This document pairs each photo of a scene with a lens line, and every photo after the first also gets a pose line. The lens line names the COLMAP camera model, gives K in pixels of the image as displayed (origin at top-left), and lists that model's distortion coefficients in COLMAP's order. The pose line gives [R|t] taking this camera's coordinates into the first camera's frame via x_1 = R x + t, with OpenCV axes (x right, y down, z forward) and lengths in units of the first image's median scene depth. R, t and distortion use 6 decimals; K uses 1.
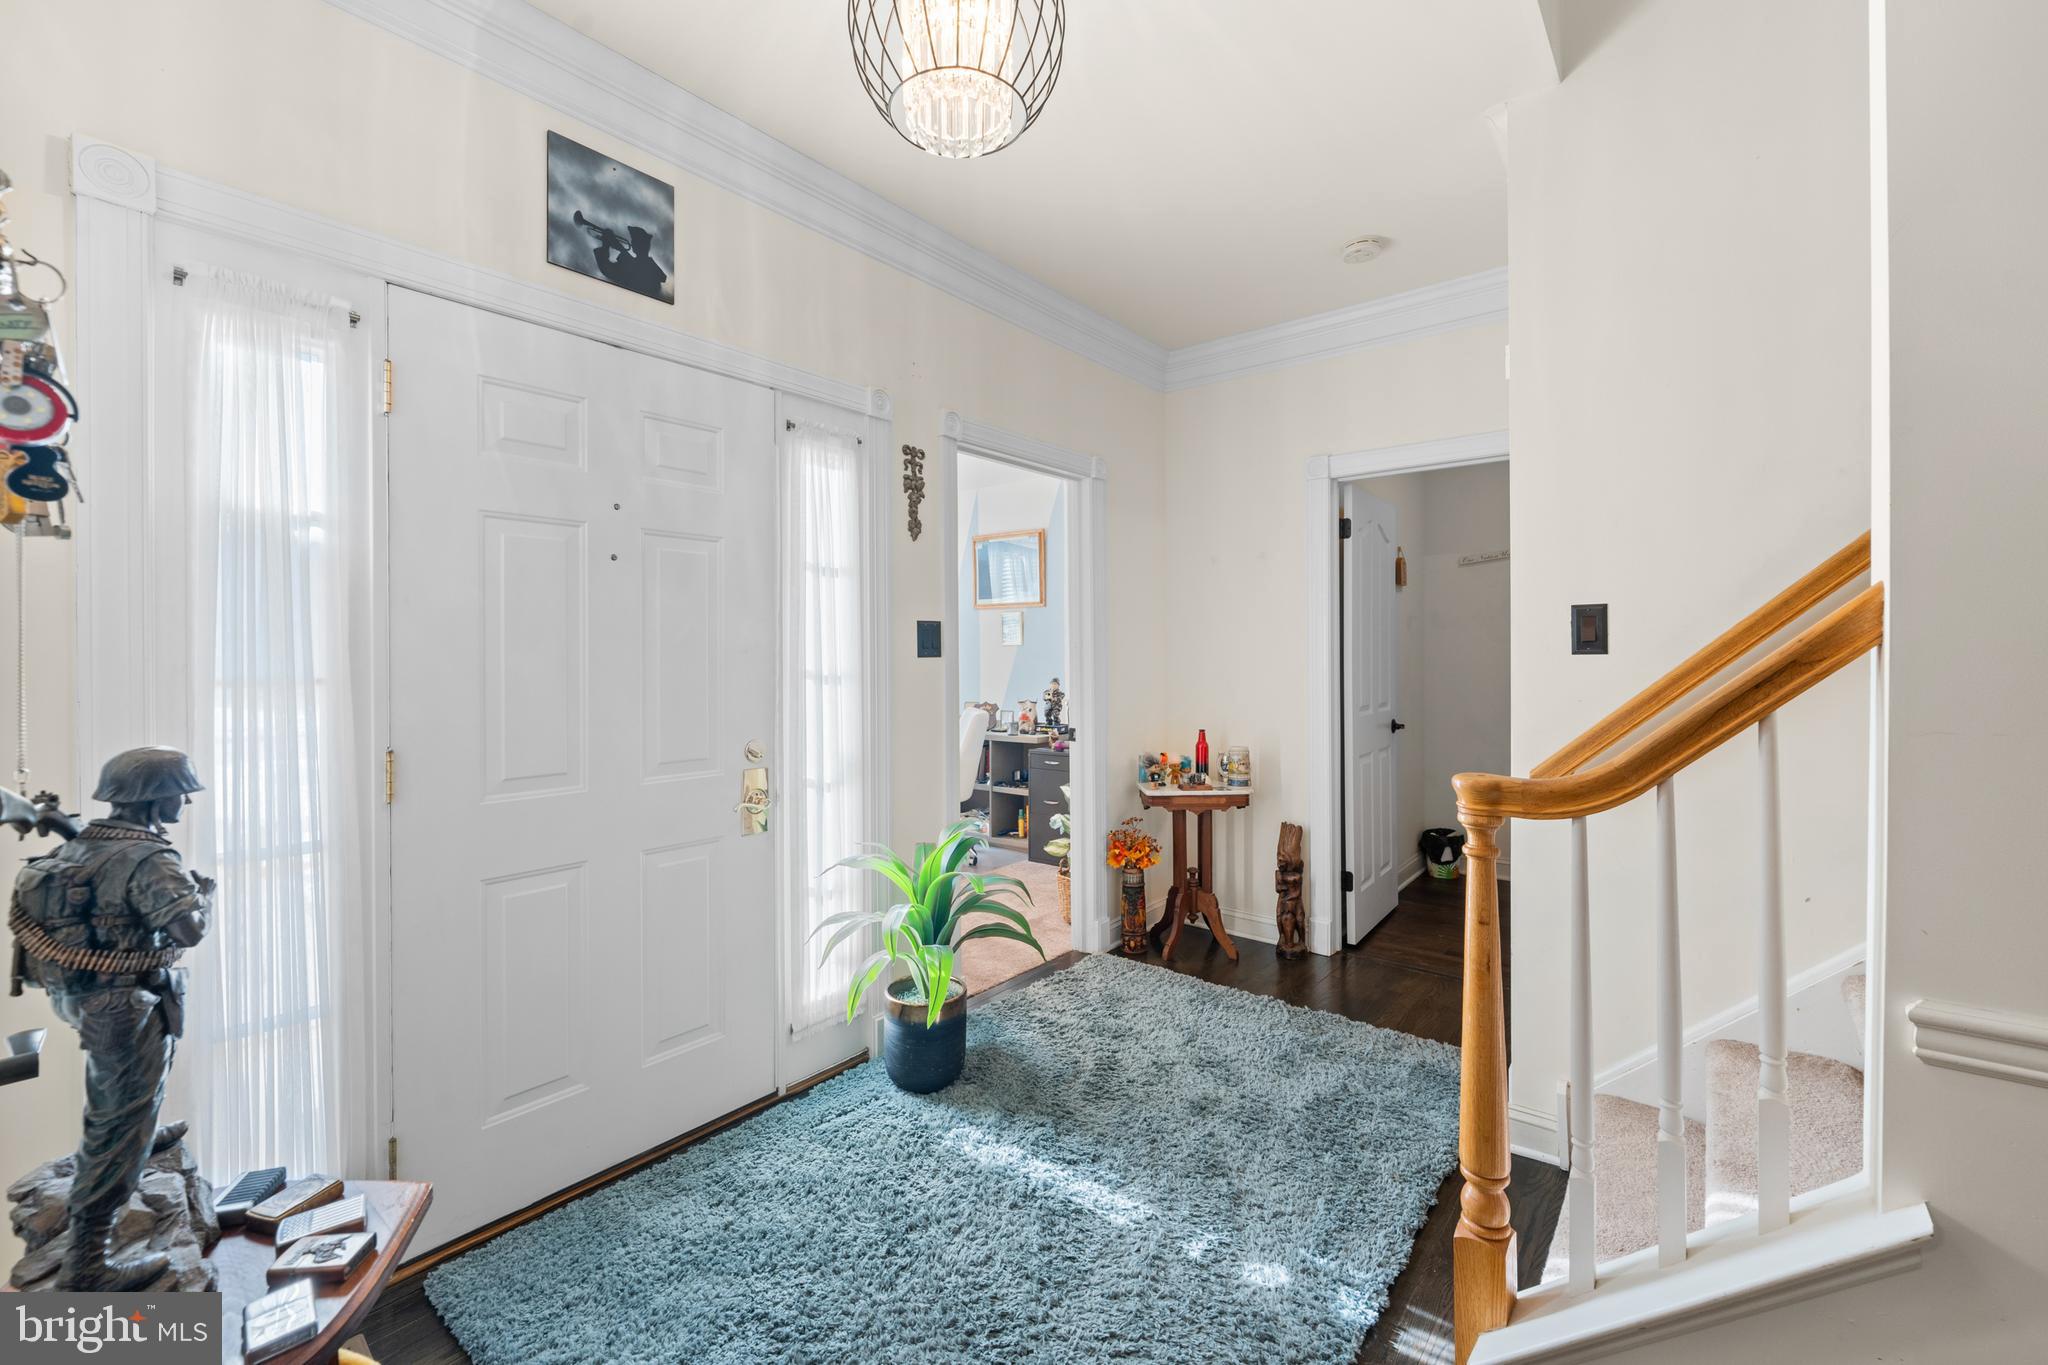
lens RADIAL K [[847.2, 0, 1031.6], [0, 847.2, 663.2], [0, 0, 1]] dist [-0.000190, -0.000109]
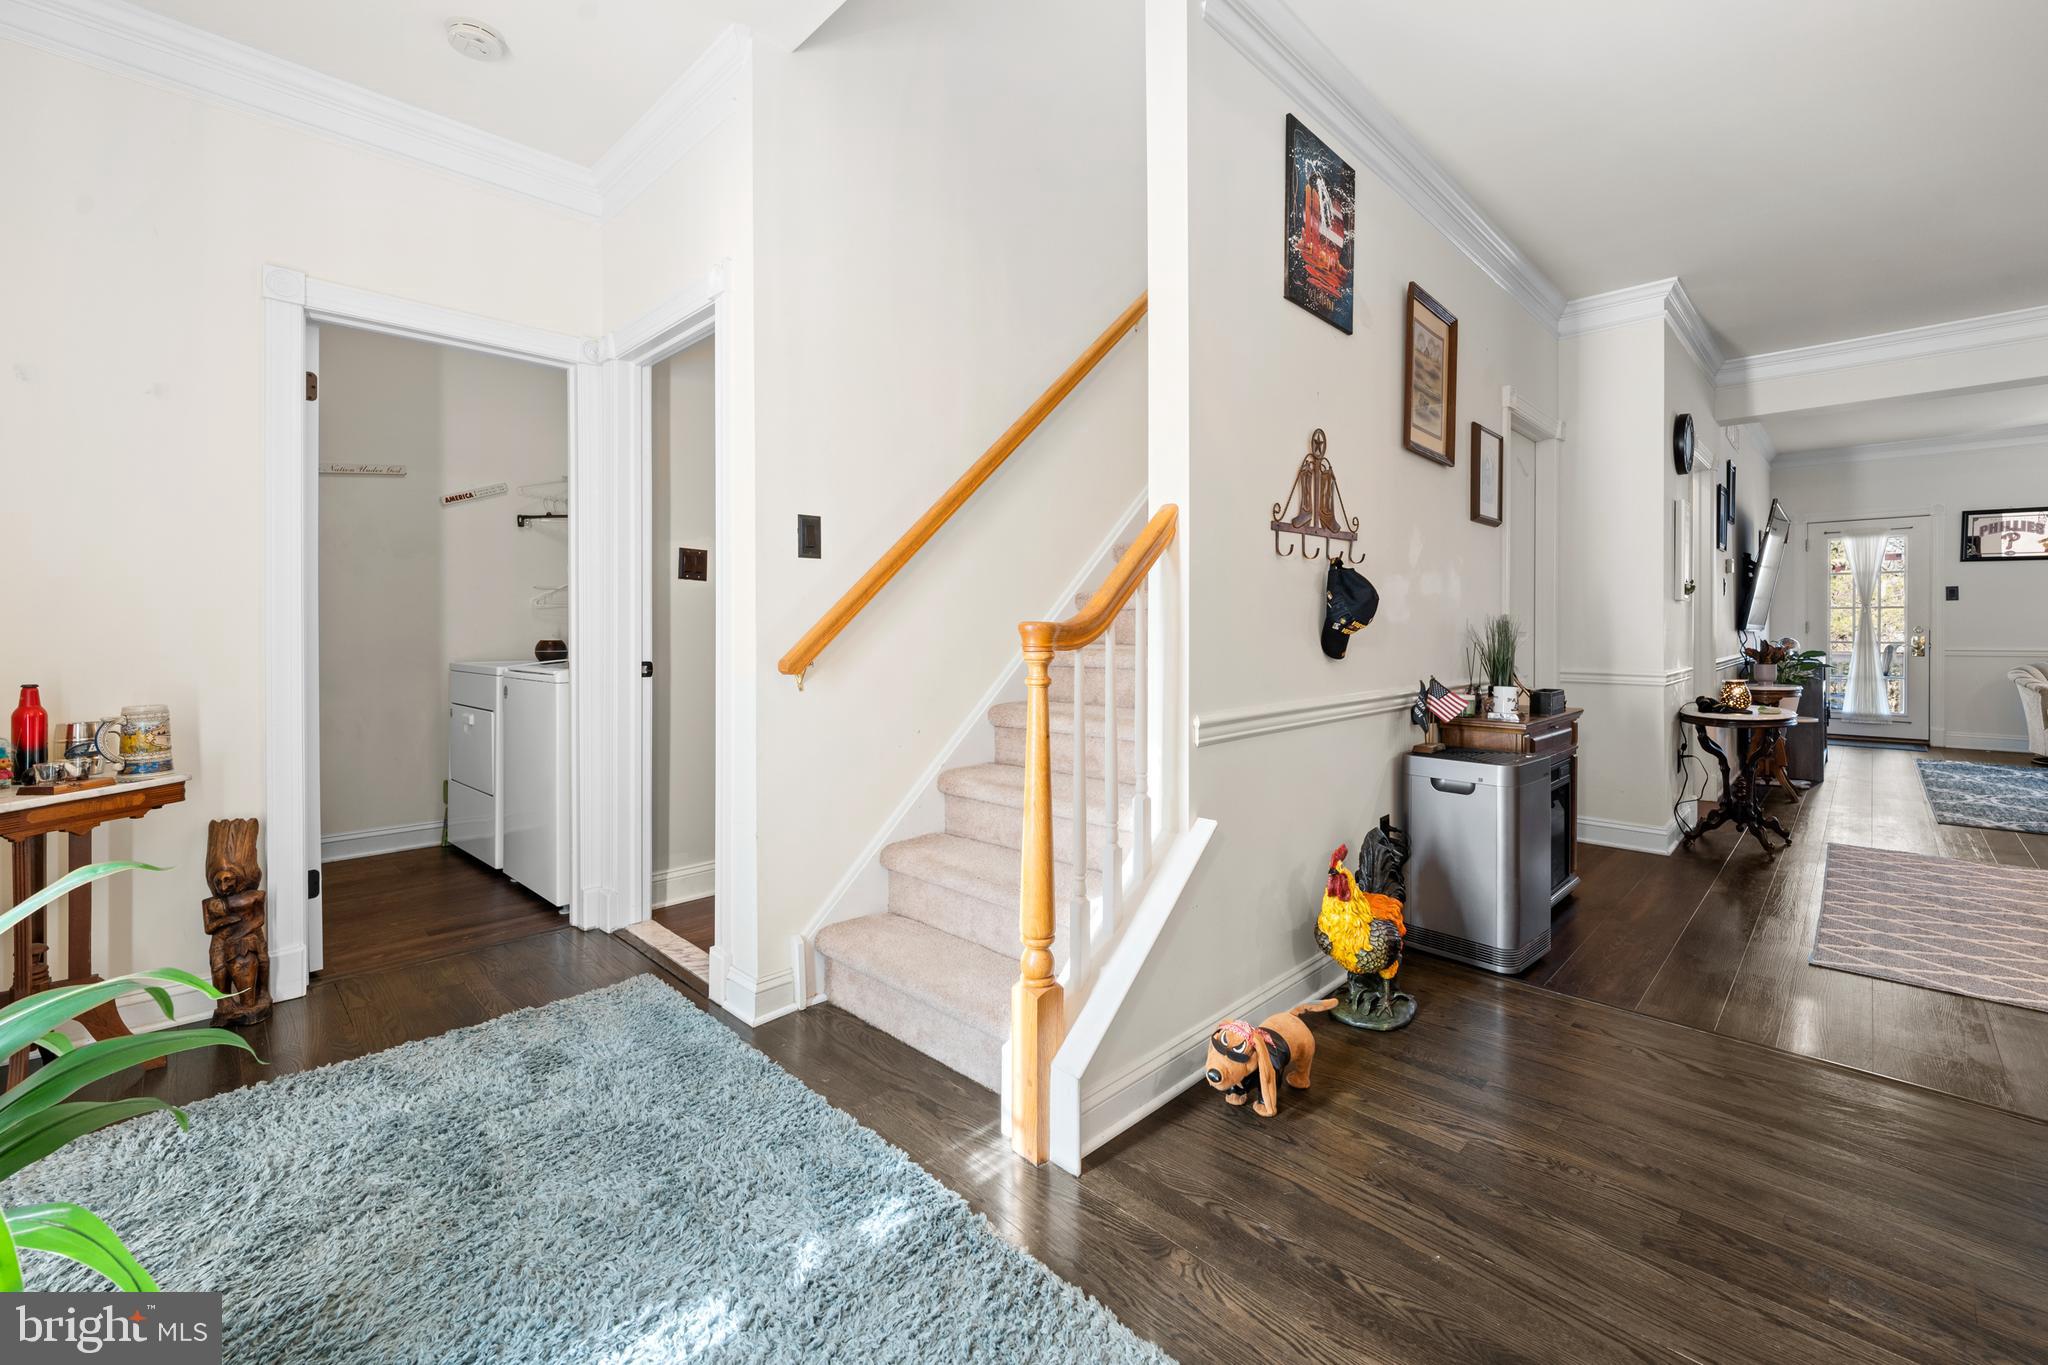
lens RADIAL K [[847.2, 0, 1017.0], [0, 847.2, 633.5], [0, 0, 1]] dist [-0.000190, -0.000109]
pose [[0.112440, 0.002803, 0.993655, -0.371346], [0.012110, 0.999918, -0.004191, 0.080571], [-0.993585, 0.012504, 0.112397, 0.461413]]
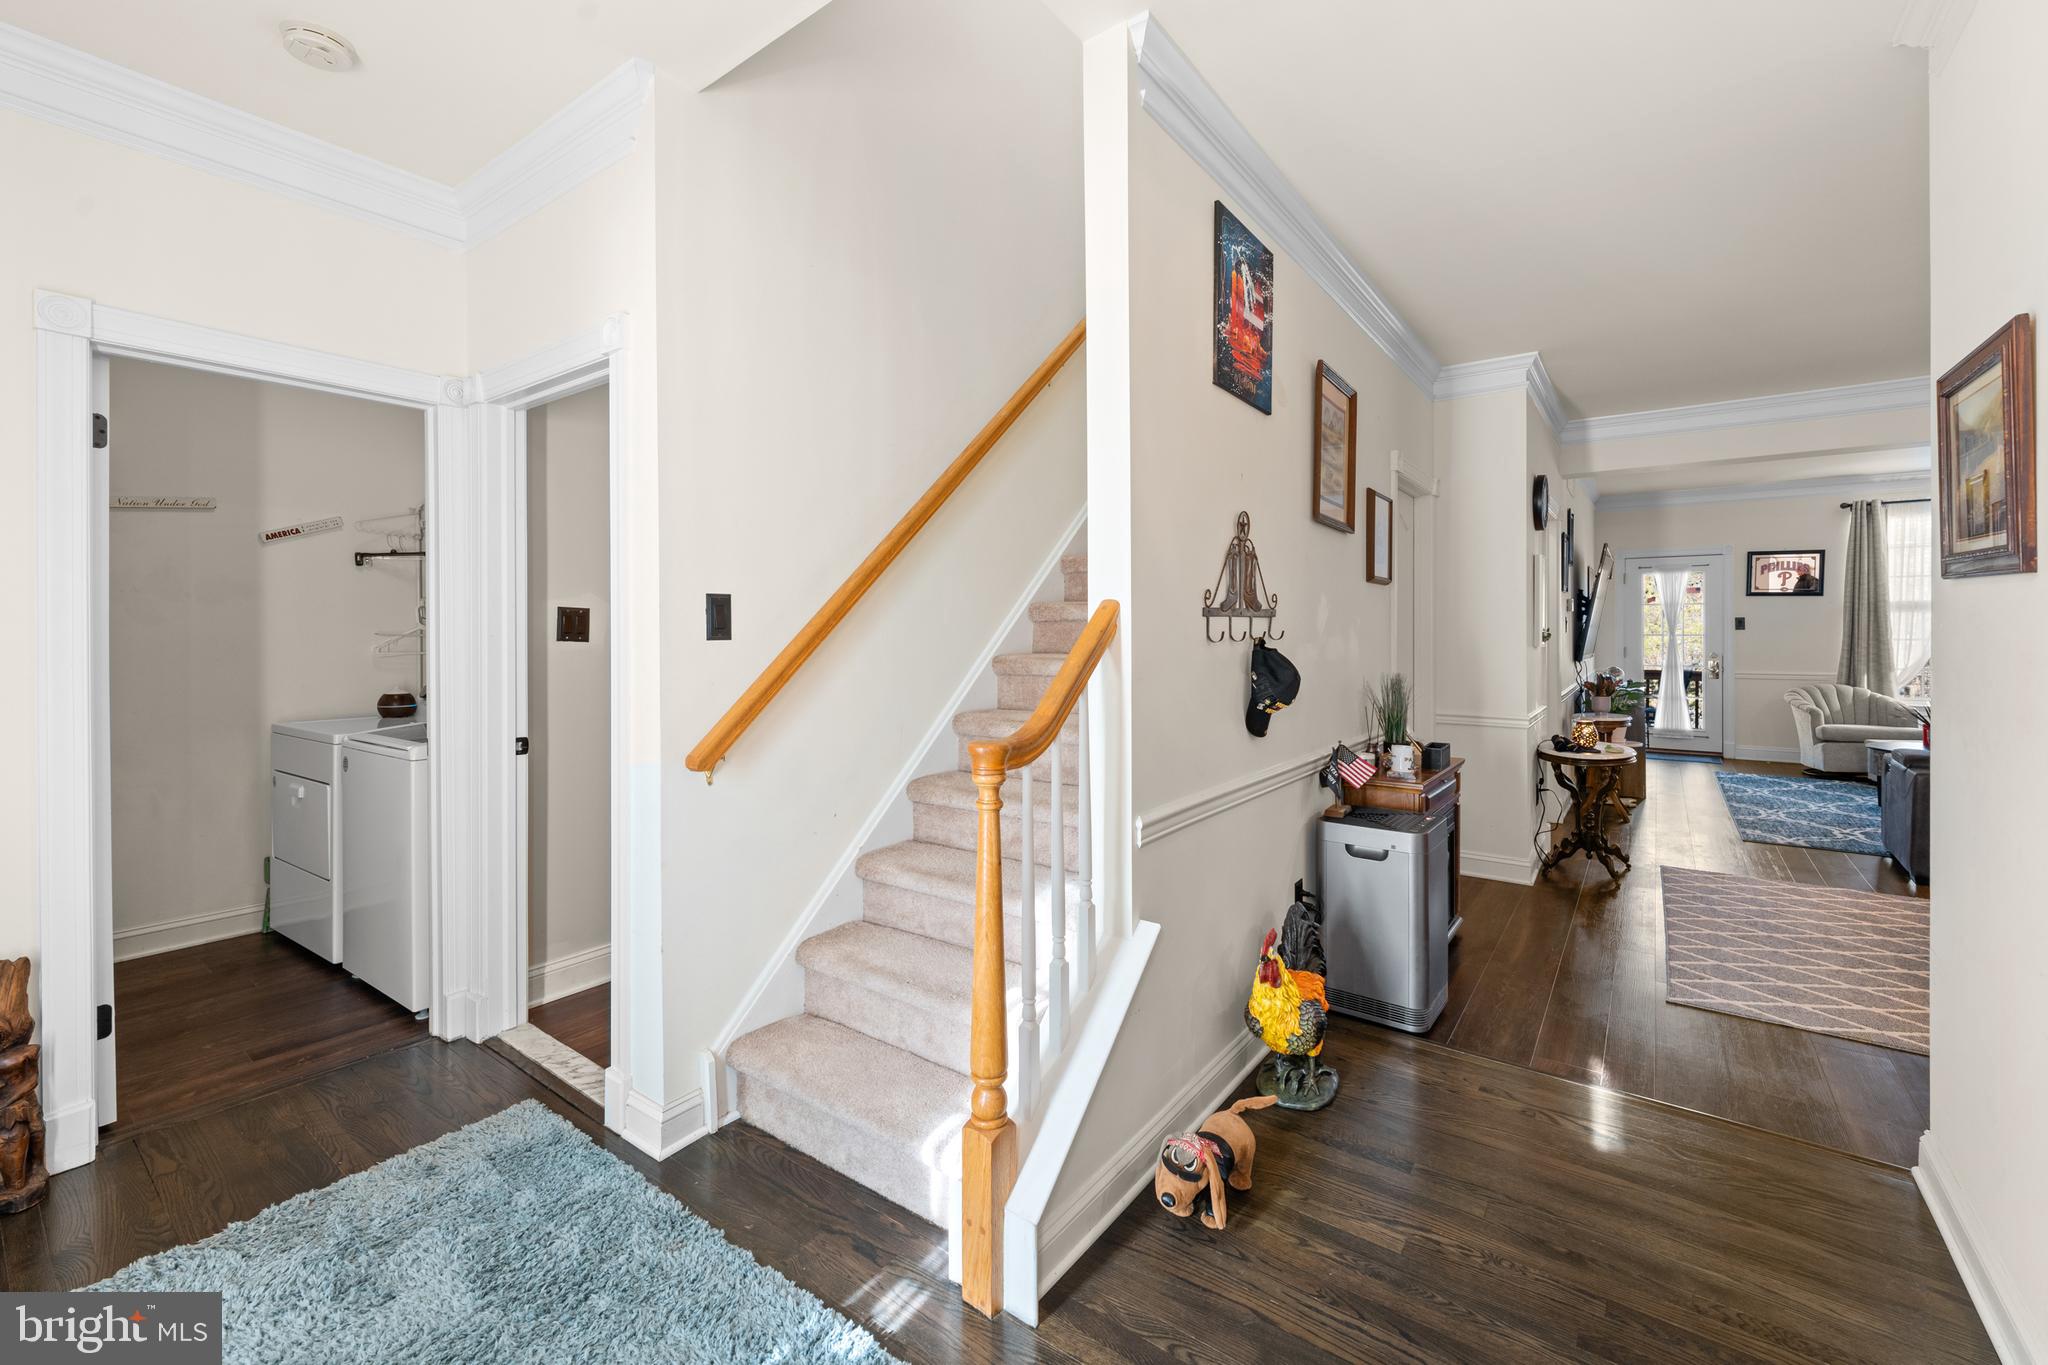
lens RADIAL K [[847.2, 0, 1017.9], [0, 847.2, 637.5], [0, 0, 1]] dist [-0.000190, -0.000109]
pose [[-0.031229, 0.003735, 0.999505, -0.341925], [0.015697, 0.999872, -0.003246, -0.003154], [-0.999389, 0.015588, -0.031283, 0.514419]]
